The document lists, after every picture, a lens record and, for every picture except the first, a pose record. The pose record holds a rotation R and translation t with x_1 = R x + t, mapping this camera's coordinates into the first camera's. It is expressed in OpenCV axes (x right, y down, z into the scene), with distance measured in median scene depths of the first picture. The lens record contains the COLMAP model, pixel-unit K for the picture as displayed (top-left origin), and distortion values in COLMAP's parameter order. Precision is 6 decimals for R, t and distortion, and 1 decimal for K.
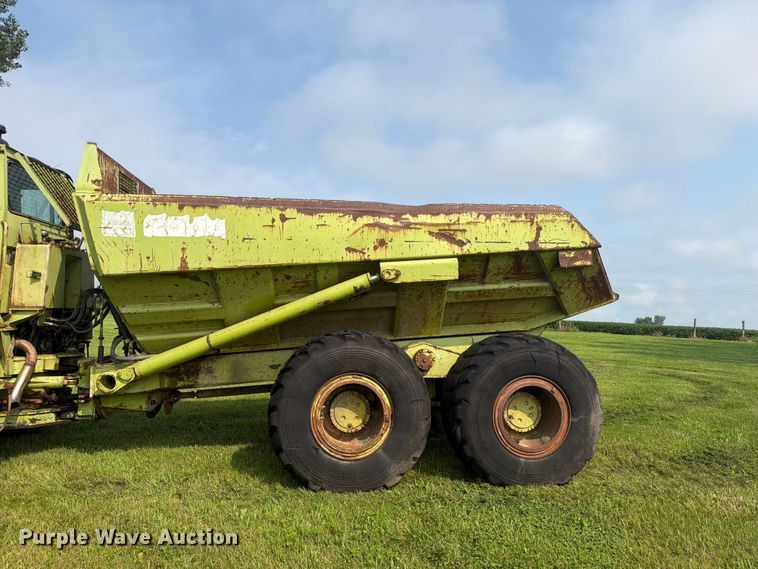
lens RADIAL K [[549.5, 0, 357.4], [0, 549.5, 264.0], [0, 0, 1]] dist [0.118076, -0.190881]
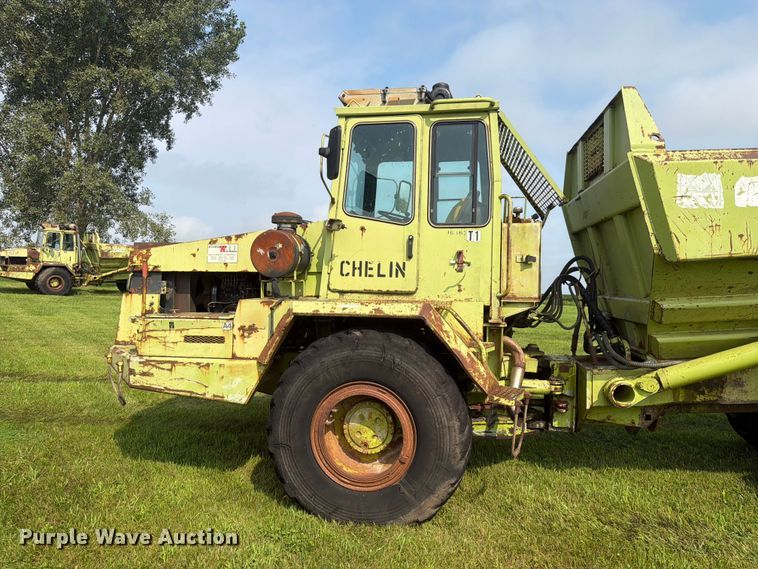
lens RADIAL K [[592.6, 0, 409.5], [0, 592.6, 284.8], [0, 0, 1]] dist [0.150976, -0.301999]
pose [[0.966301, 0.003800, -0.257387, -0.520066], [0.015914, 0.997096, 0.074468, -0.011714], [0.256923, -0.076054, 0.963435, 0.104344]]
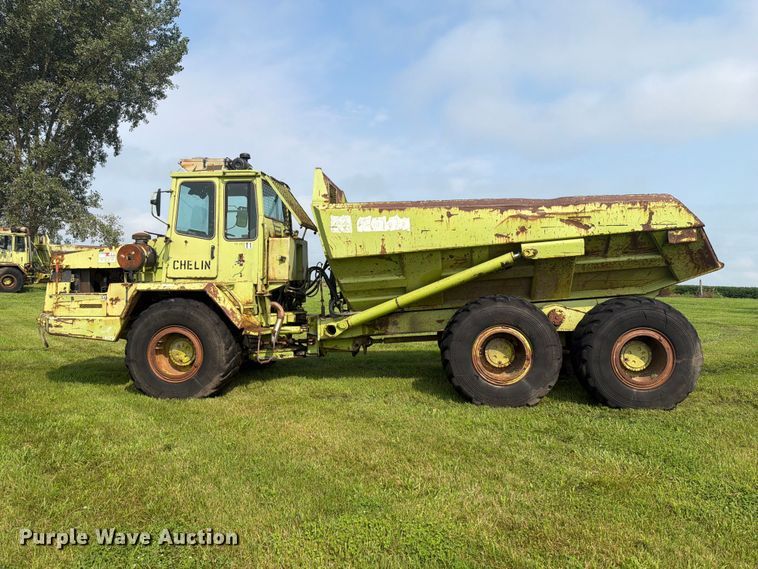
lens RADIAL K [[535.9, 0, 378.7], [0, 535.9, 275.8], [0, 0, 1]] dist [0.108588, -0.172679]
pose [[0.981275, -0.014428, -0.192071, -0.047727], [0.029043, 0.996873, 0.073496, -0.031807], [0.190410, -0.077698, 0.978625, -0.351595]]
